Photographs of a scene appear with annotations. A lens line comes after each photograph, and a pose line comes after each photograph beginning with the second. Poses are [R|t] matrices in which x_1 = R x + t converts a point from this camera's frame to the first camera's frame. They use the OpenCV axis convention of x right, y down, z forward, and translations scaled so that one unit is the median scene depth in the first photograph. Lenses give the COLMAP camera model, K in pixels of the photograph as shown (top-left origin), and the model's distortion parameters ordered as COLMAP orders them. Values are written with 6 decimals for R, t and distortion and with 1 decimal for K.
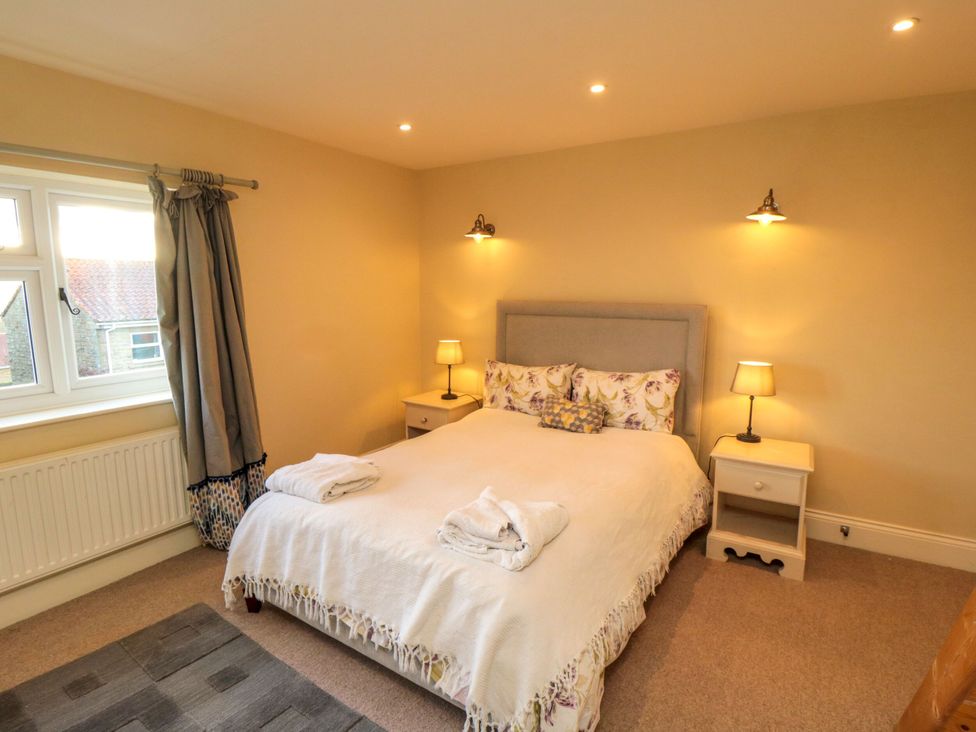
lens RADIAL K [[511.2, 0, 503.9], [0, 511.2, 363.5], [0, 0, 1]] dist [0.004859, -0.015738]
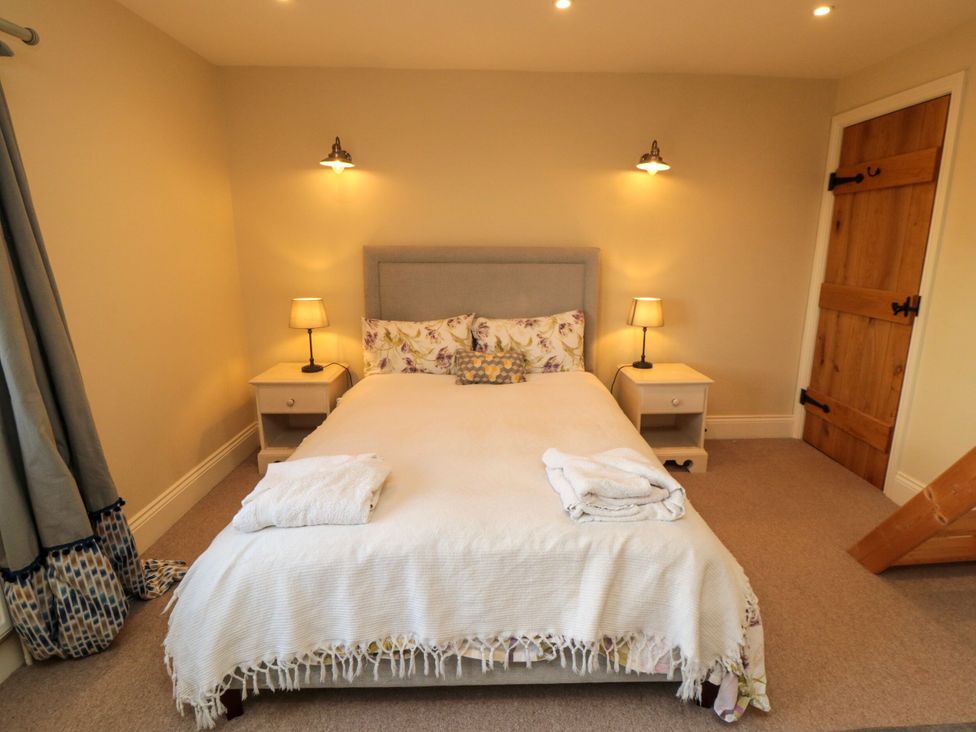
lens RADIAL K [[511.2, 0, 503.9], [0, 511.2, 363.5], [0, 0, 1]] dist [0.004859, -0.015738]
pose [[0.827589, -0.127600, 0.546640, -0.382382], [0.082922, 0.990927, 0.105769, -0.004018], [-0.555177, -0.042205, 0.830661, 0.213682]]
